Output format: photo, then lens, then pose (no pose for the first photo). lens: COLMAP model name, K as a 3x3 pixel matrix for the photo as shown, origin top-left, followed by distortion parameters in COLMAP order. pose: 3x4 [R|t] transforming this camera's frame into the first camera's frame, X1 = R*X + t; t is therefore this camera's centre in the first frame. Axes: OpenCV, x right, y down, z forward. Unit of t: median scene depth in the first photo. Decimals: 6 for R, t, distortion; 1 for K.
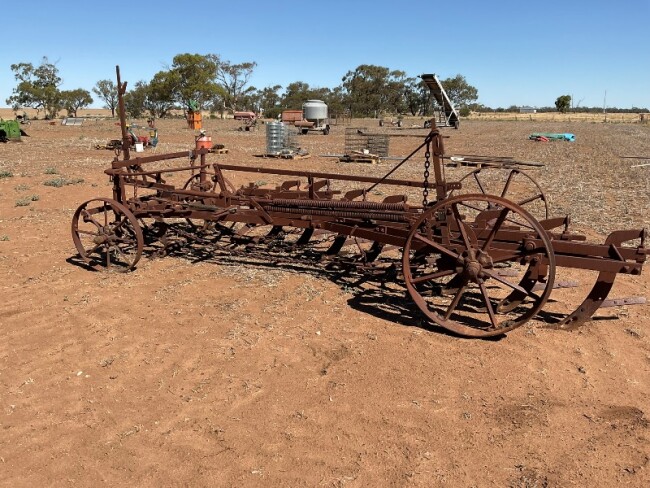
lens RADIAL K [[537.4, 0, 330.0], [0, 537.4, 248.0], [0, 0, 1]] dist [0.041456, -0.086814]
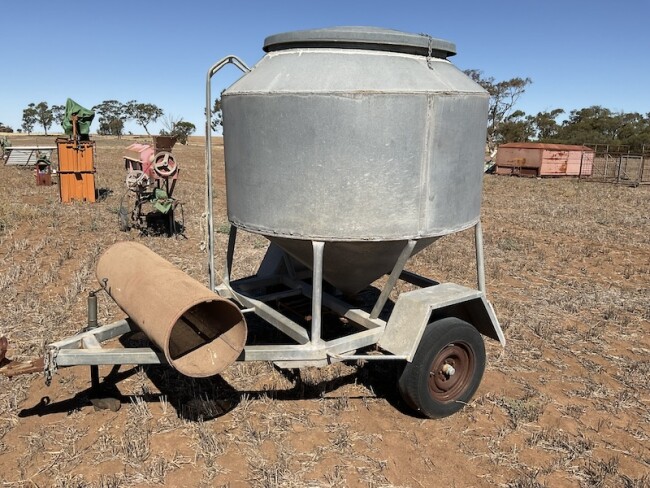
lens RADIAL K [[537.4, 0, 323.8], [0, 537.4, 245.9], [0, 0, 1]] dist [0.041456, -0.086814]
pose [[0.864850, 0.111906, -0.489400, 0.004531], [-0.141192, 0.989710, -0.023202, -0.062261], [0.481767, 0.089166, 0.871751, 0.244370]]
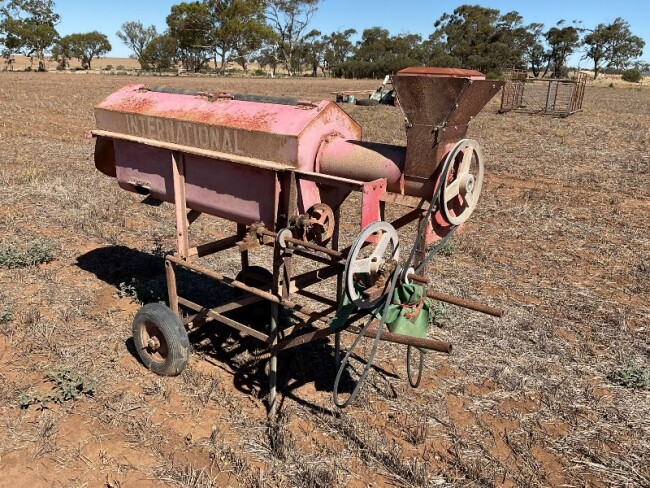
lens RADIAL K [[537.4, 0, 320.0], [0, 537.4, 245.7], [0, 0, 1]] dist [0.041456, -0.086814]
pose [[0.991765, 0.060110, -0.113088, -0.039361], [-0.051664, 0.995754, 0.076193, -0.068897], [0.117187, -0.069723, 0.990659, 0.267962]]
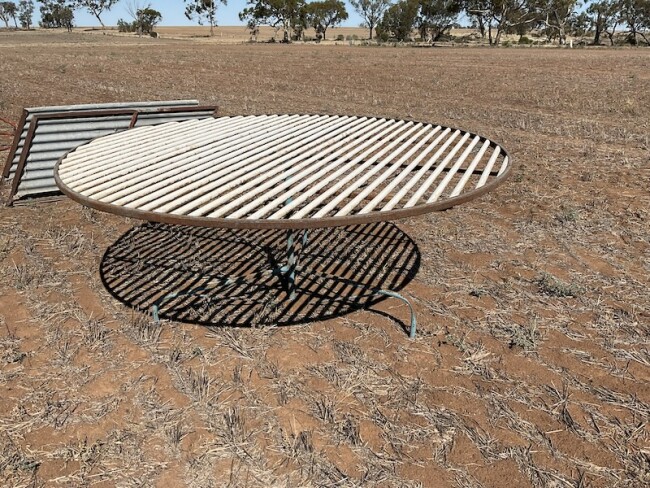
lens RADIAL K [[537.4, 0, 318.0], [0, 537.4, 246.2], [0, 0, 1]] dist [0.041456, -0.086814]
pose [[0.898059, 0.165986, -0.407355, -0.135011], [-0.110573, 0.981521, 0.156173, -0.081316], [0.425750, -0.095210, 0.899818, 0.317012]]
